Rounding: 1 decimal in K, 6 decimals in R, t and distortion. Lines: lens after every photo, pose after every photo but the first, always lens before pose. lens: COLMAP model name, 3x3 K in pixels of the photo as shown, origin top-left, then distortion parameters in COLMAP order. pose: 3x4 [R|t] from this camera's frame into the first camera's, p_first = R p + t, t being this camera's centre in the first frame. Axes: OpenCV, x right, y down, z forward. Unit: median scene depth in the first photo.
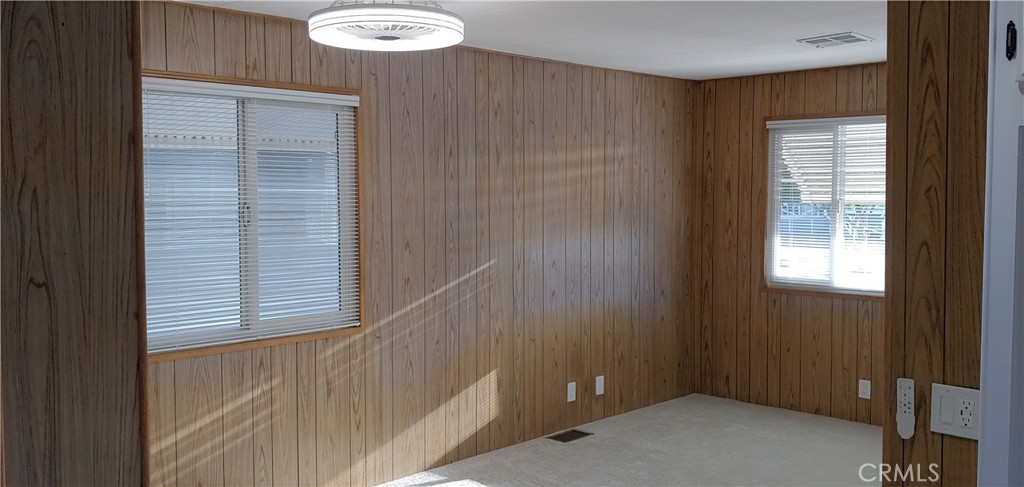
lens RADIAL K [[915.8, 0, 518.3], [0, 915.8, 247.4], [0, 0, 1]] dist [0.121053, -0.208081]
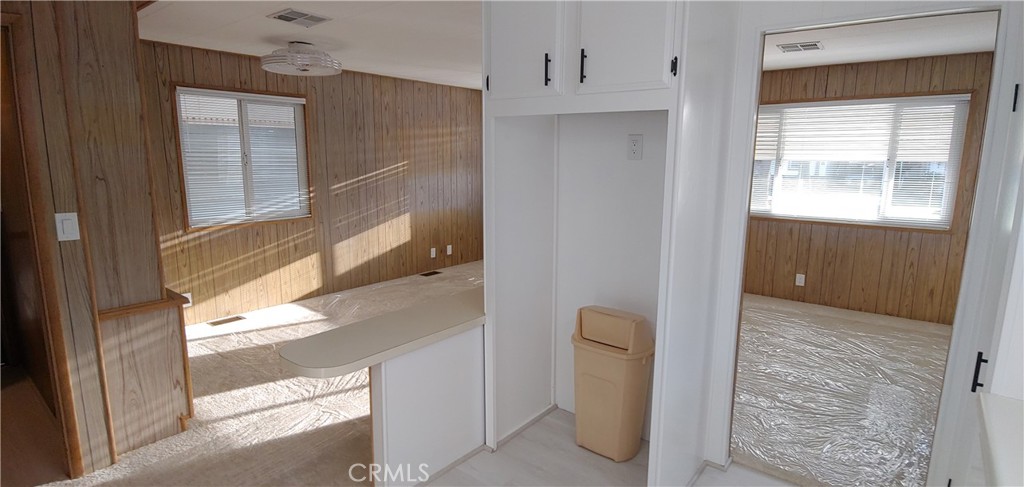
lens RADIAL K [[518.9, 0, 506.1], [0, 518.9, 244.7], [0, 0, 1]] dist [-0.011931, 0.000224]
pose [[0.995959, -0.006723, 0.089554, 0.121092], [-0.003103, 0.994022, 0.109132, 0.018491], [-0.089753, -0.108969, 0.989985, -0.126071]]
